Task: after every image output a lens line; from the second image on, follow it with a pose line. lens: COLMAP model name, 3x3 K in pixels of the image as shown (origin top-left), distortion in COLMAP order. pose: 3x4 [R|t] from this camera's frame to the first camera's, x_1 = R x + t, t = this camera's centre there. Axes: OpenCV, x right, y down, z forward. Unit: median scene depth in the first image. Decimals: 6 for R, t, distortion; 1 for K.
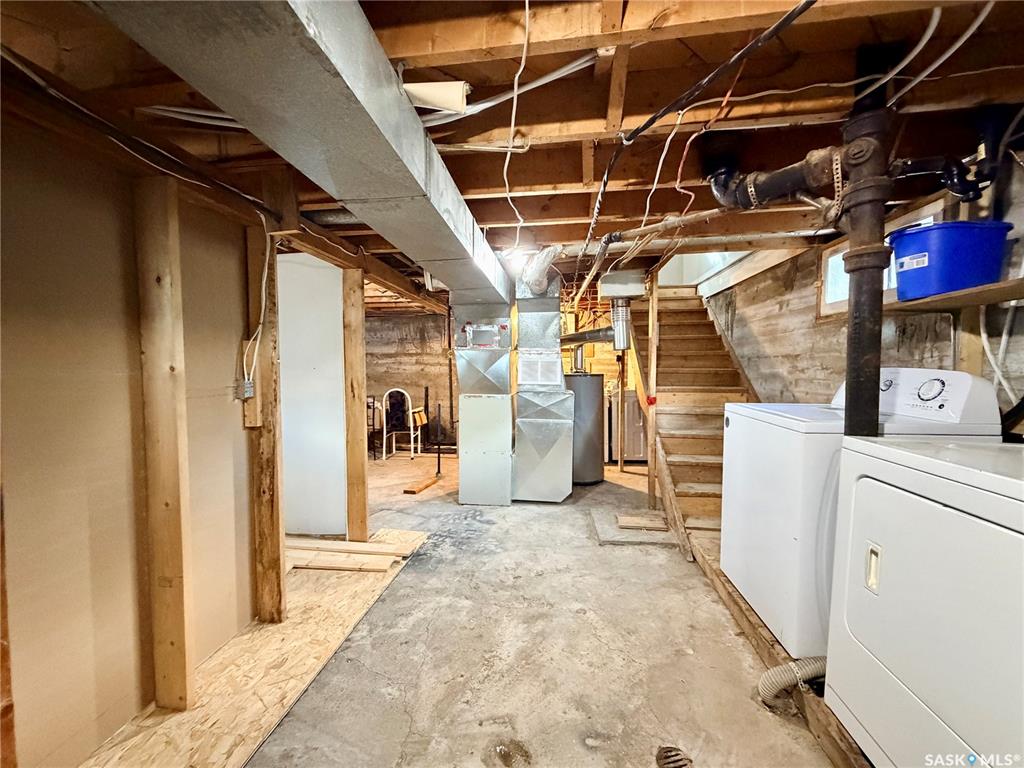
lens RADIAL K [[407.5, 0, 509.0], [0, 407.5, 383.9], [0, 0, 1]] dist [-0.001004, -0.000023]
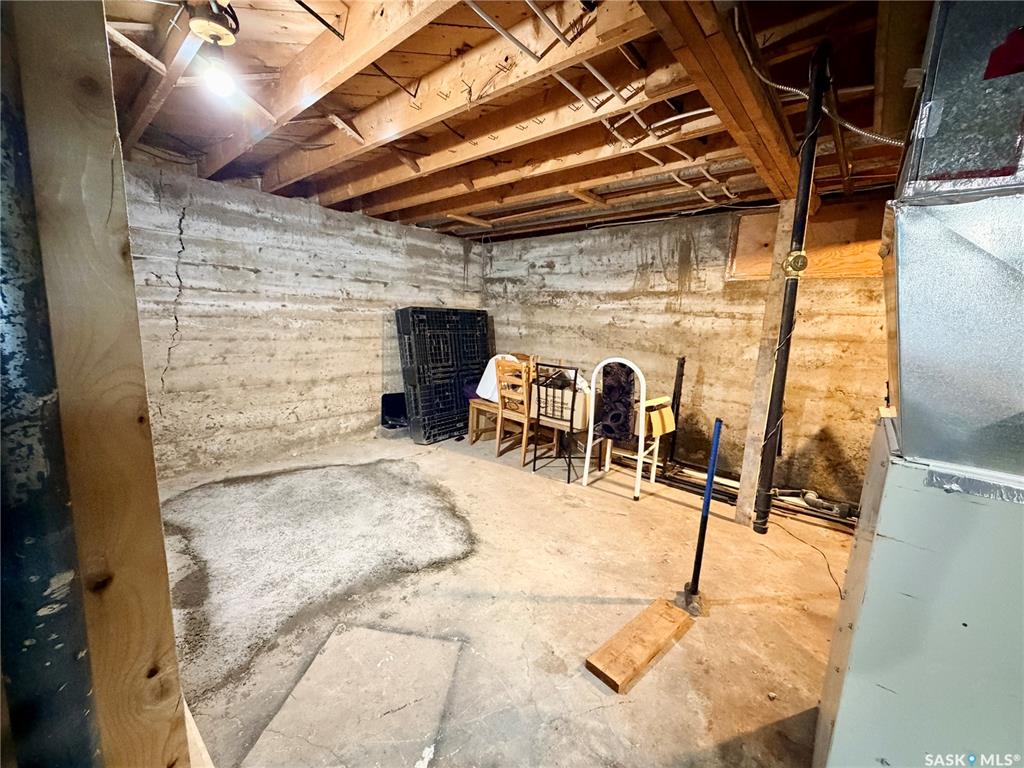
lens RADIAL K [[407.5, 0, 511.3], [0, 407.5, 386.0], [0, 0, 1]] dist [-0.001004, -0.000023]
pose [[0.834512, 0.127338, -0.536073, -0.101350], [-0.067331, 0.989204, 0.130159, -0.009312], [0.546860, -0.072524, 0.834077, 0.450727]]
